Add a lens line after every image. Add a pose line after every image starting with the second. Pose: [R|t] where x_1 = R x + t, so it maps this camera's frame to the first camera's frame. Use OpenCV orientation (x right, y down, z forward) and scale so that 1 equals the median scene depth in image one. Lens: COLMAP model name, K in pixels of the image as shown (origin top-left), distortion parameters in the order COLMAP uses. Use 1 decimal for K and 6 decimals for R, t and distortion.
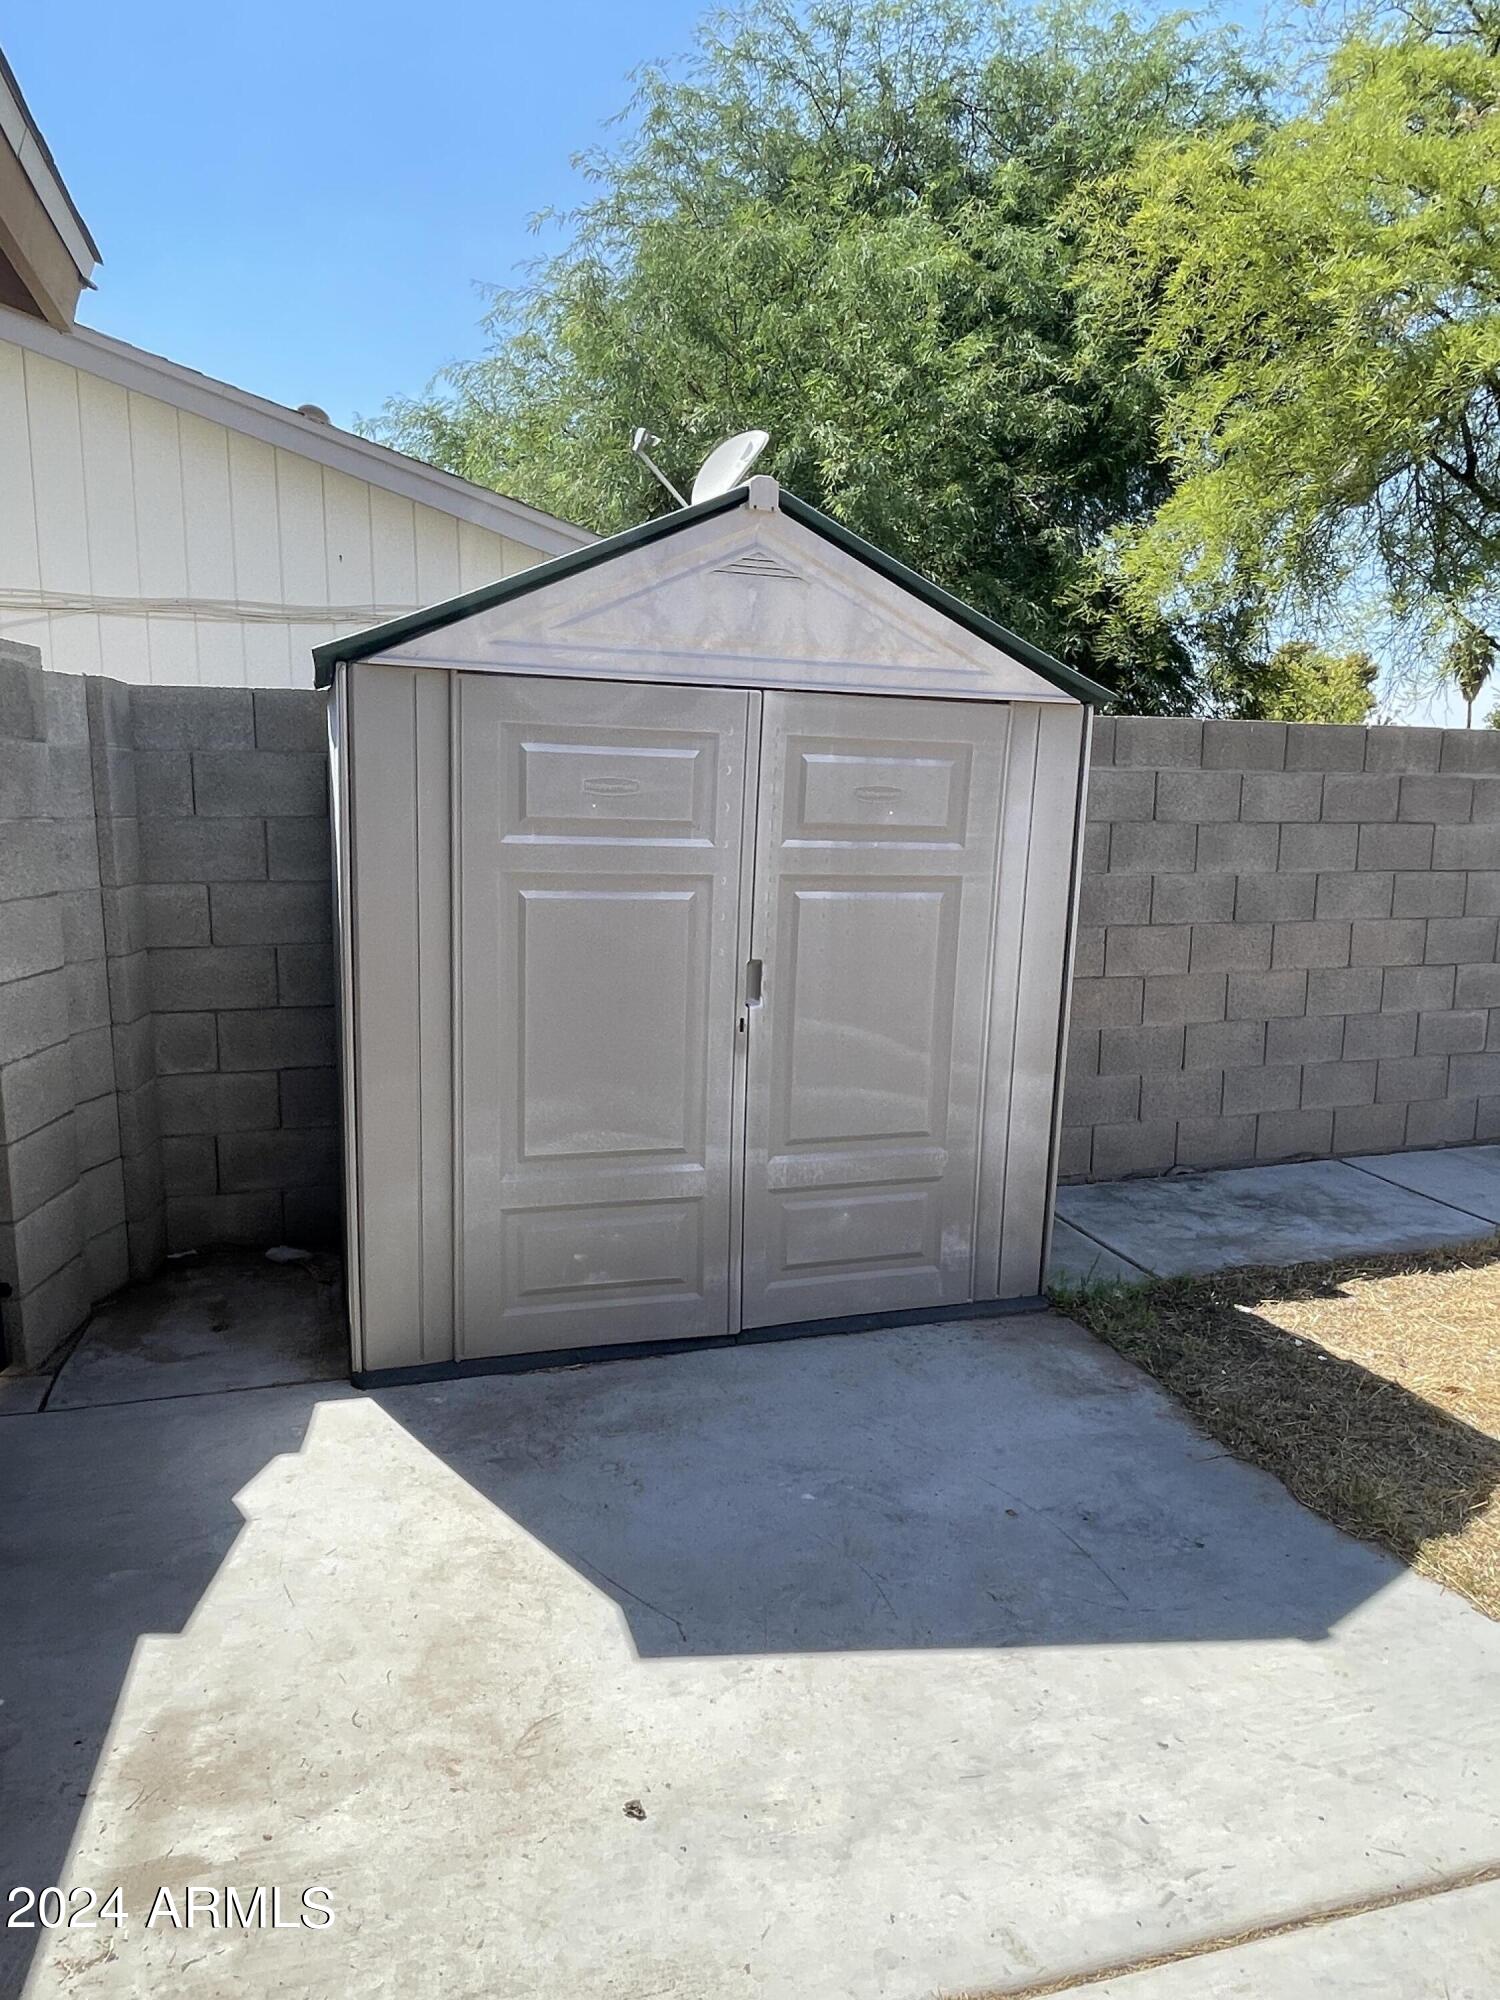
lens RADIAL K [[1292.0, 0, 750.0], [0, 1292.0, 1000.0], [0, 0, 1]] dist [-0.006250, -0.002242]
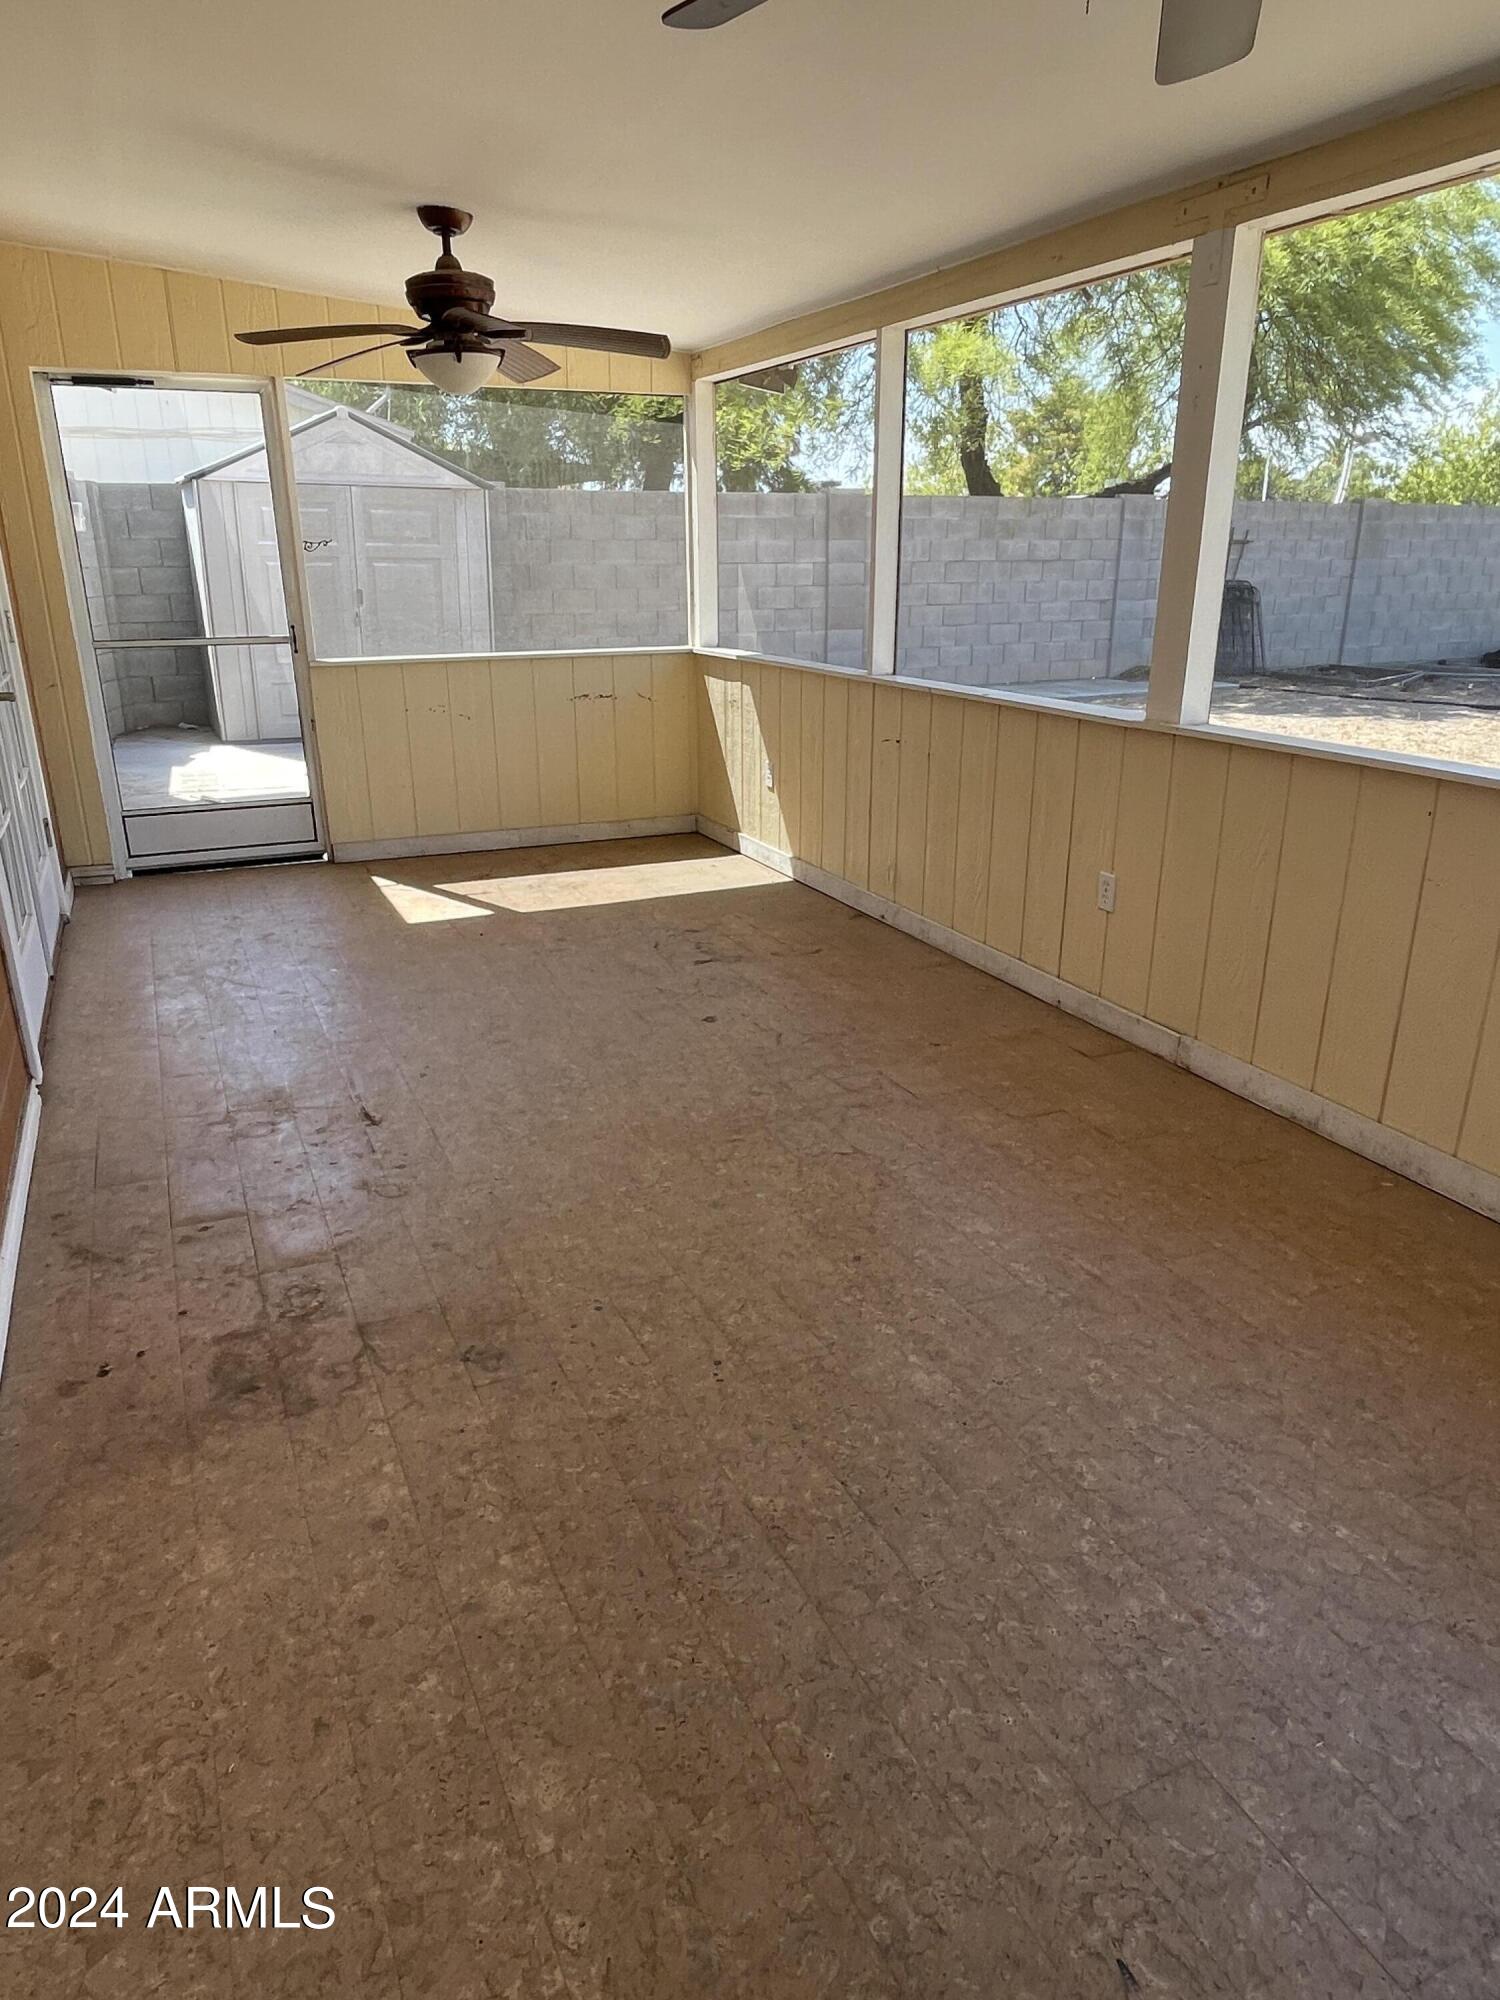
lens RADIAL K [[1292.0, 0, 750.0], [0, 1292.0, 1000.0], [0, 0, 1]] dist [-0.006250, -0.002242]
pose [[0.991525, -0.052582, 0.118799, 0.434957], [0.030349, 0.982879, 0.181737, 0.338043], [-0.126321, -0.176592, 0.976145, -1.844078]]
